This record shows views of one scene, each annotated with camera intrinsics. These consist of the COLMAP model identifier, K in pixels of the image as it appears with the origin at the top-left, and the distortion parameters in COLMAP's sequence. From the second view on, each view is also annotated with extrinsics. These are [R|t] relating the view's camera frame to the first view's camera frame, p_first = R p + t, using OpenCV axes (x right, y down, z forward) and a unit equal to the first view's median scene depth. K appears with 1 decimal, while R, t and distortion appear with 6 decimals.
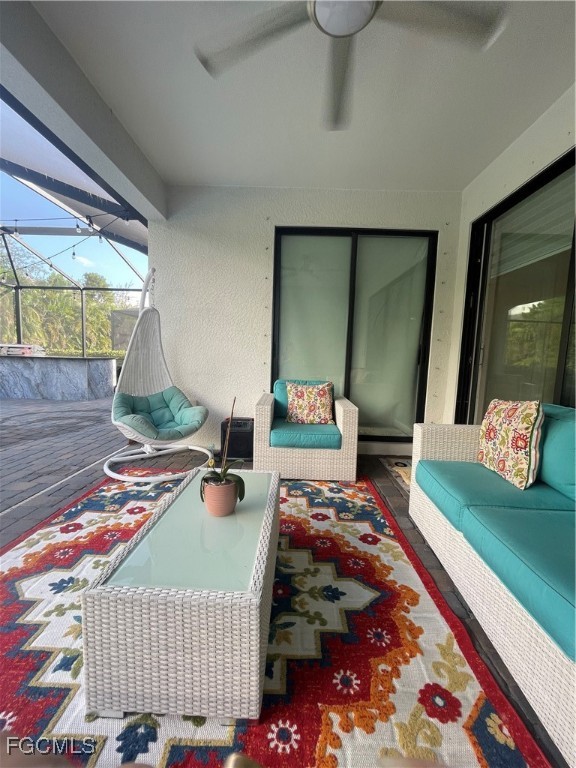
lens RADIAL K [[310.5, 0, 286.9], [0, 310.5, 383.1], [0, 0, 1]] dist [-0.003380, -0.000103]
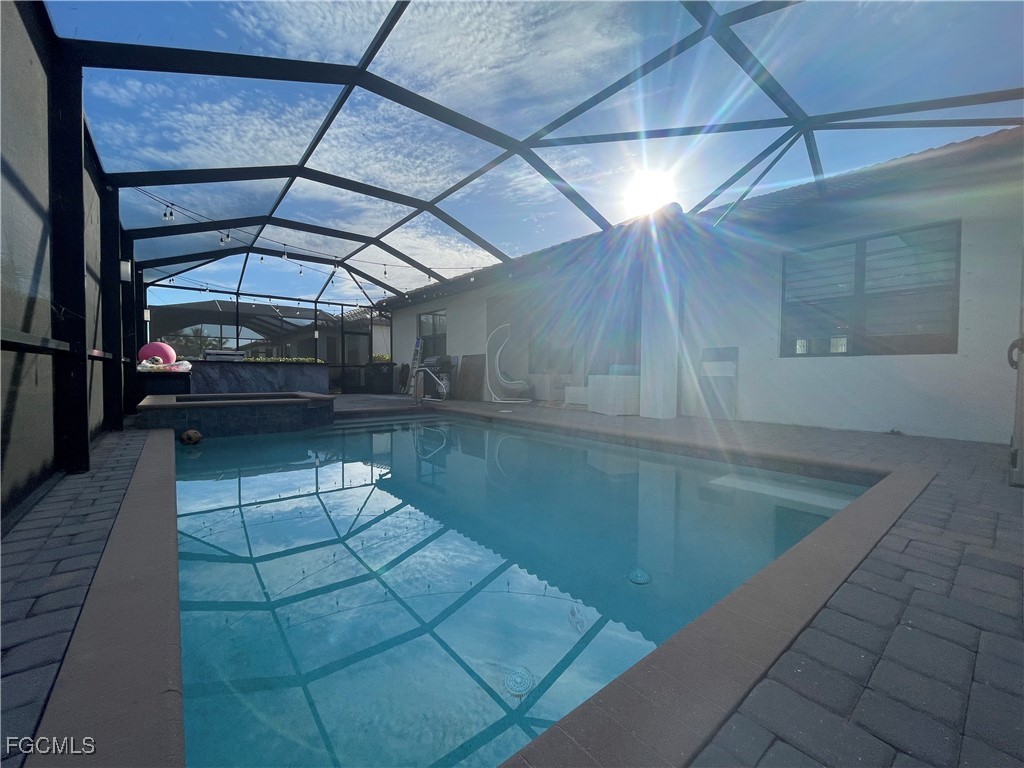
lens RADIAL K [[414.0, 0, 508.4], [0, 414.0, 383.7], [0, 0, 1]] dist [-0.003380, -0.000103]
pose [[0.761911, -0.044926, 0.646122, -3.594860], [0.077296, 0.996769, -0.021841, 0.281020], [-0.643053, 0.066583, 0.762922, -2.109719]]
